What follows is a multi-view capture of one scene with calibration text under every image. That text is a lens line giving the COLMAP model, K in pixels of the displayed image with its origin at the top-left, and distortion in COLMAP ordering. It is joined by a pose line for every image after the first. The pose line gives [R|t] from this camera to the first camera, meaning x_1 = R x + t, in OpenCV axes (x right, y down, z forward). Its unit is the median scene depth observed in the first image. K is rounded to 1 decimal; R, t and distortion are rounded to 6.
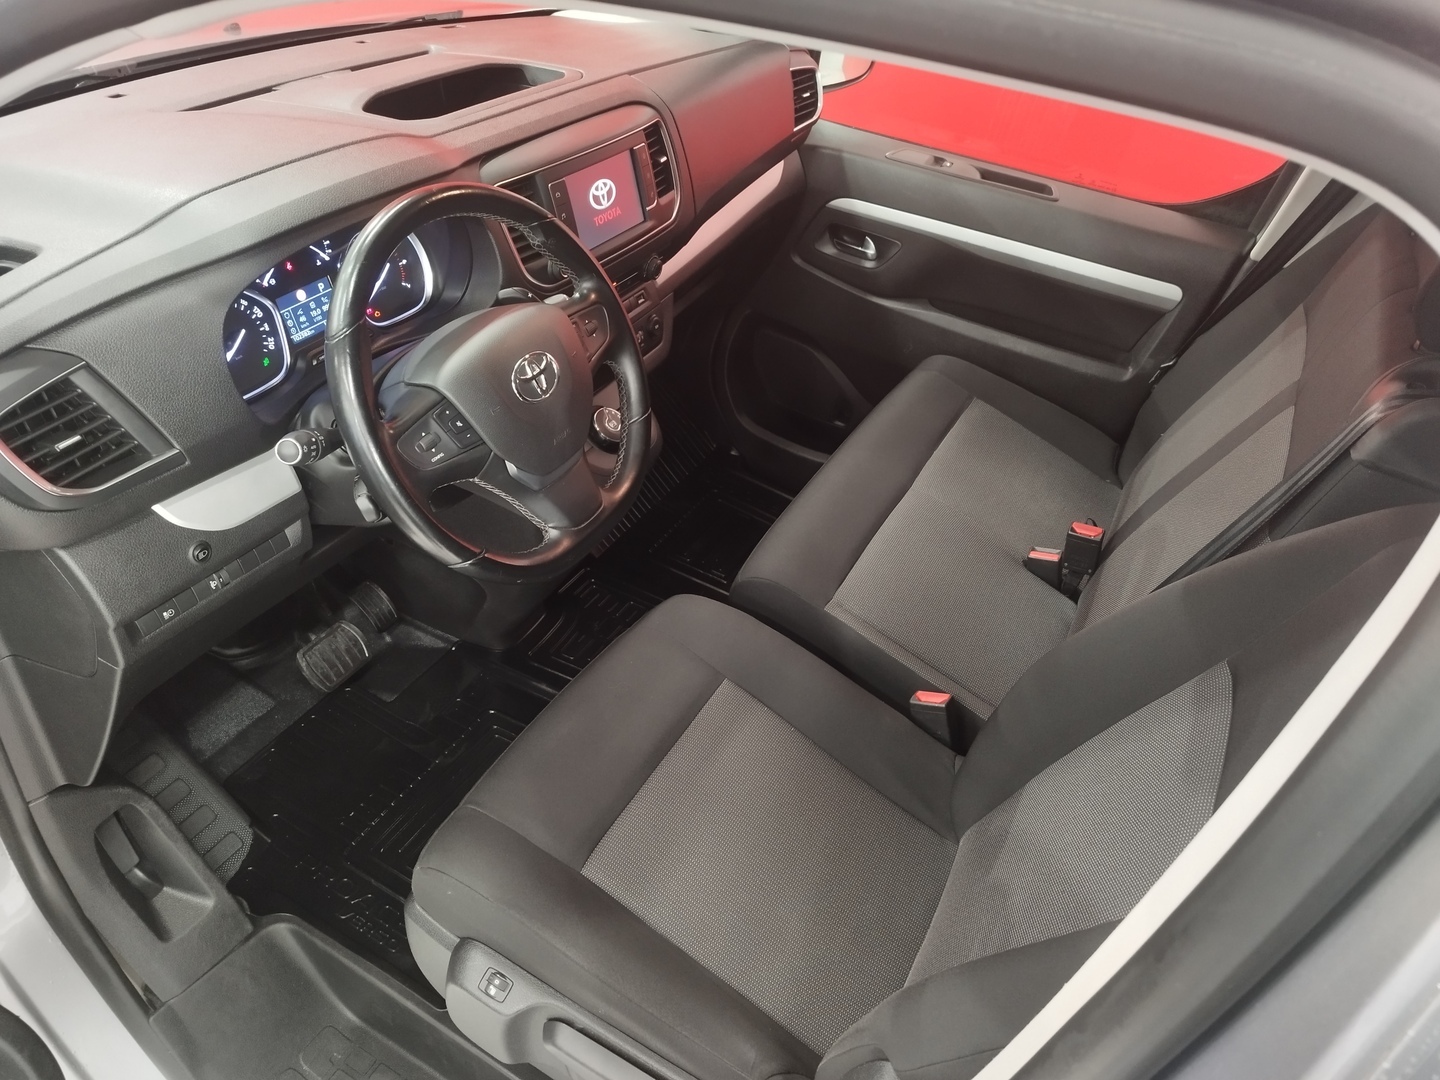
lens RADIAL K [[1069.1, 0, 703.2], [0, 1069.1, 537.1], [0, 0, 1]] dist [0.005940, 0.004328]
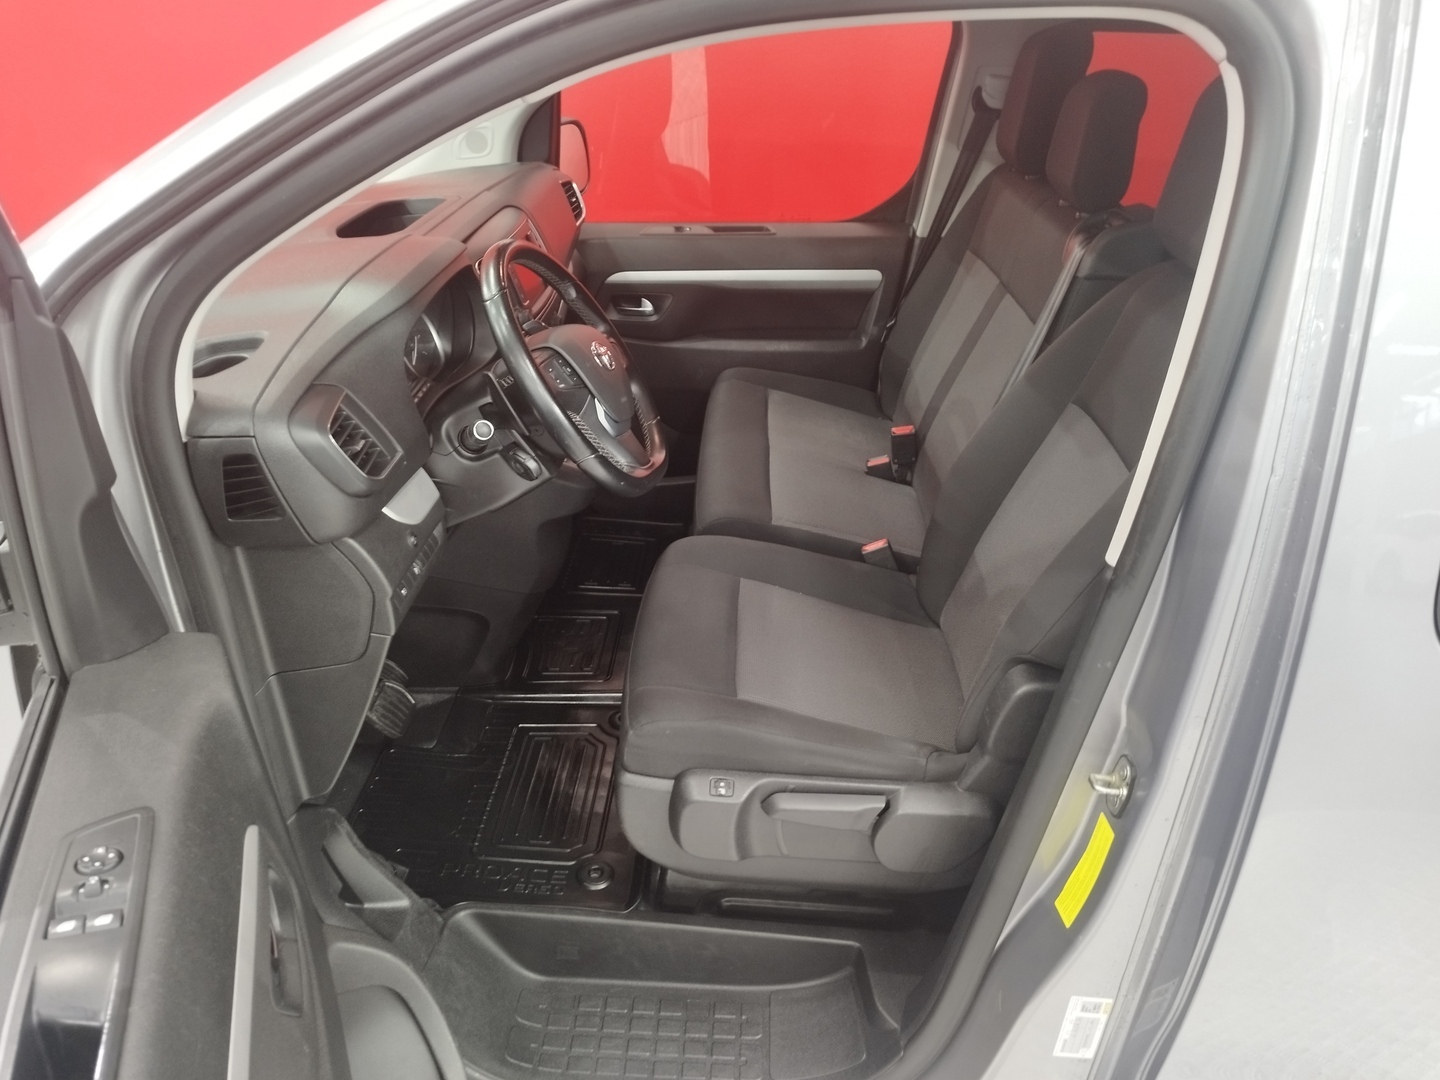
lens RADIAL K [[1069.1, 0, 703.2], [0, 1069.1, 537.1], [0, 0, 1]] dist [0.005940, 0.004328]
pose [[0.895491, -0.299559, 0.329182, -0.430516], [0.345631, 0.934019, -0.090270, 0.185078], [-0.280421, 0.194612, 0.939942, -0.232430]]
